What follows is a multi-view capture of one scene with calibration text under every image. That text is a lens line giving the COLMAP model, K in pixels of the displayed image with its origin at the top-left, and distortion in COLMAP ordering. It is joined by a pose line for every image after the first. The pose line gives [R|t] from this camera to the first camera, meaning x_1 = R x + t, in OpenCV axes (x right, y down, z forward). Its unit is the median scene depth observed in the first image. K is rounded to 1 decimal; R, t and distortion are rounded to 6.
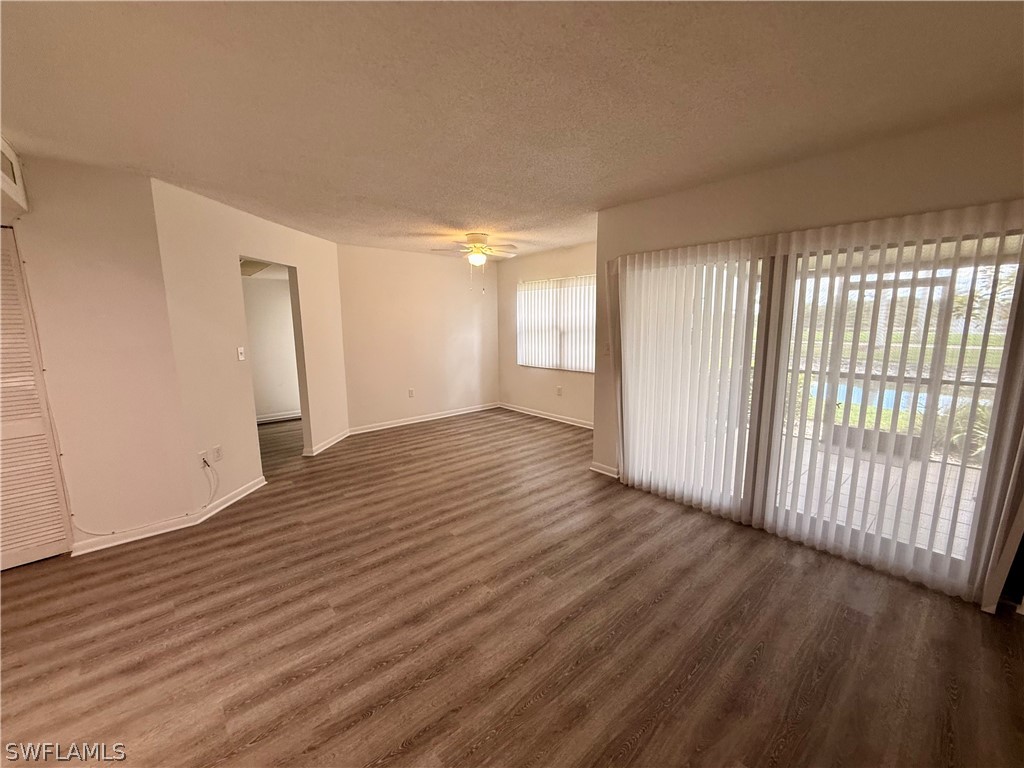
lens RADIAL K [[408.5, 0, 510.2], [0, 408.5, 383.6], [0, 0, 1]] dist [-0.000380, 0.000030]
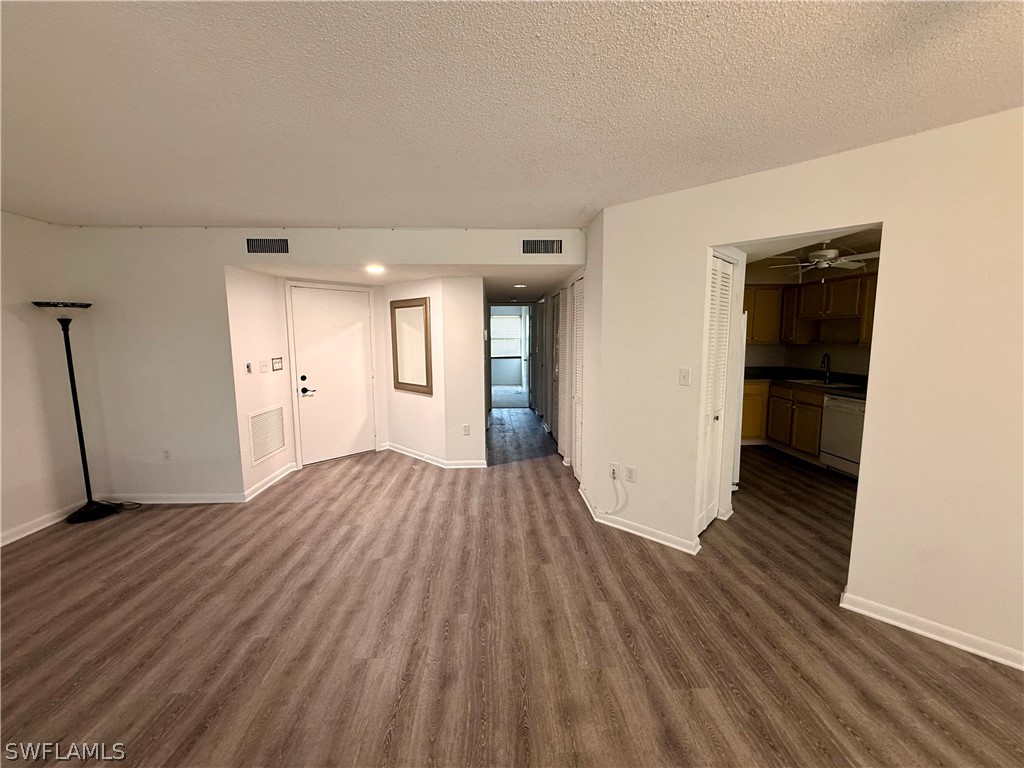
lens RADIAL K [[408.5, 0, 510.2], [0, 408.5, 383.6], [0, 0, 1]] dist [-0.000380, 0.000030]
pose [[-0.619330, 0.106674, -0.777850, 0.216670], [-0.108842, 0.969495, 0.219618, -0.263953], [0.777549, 0.220679, -0.588827, 1.608490]]
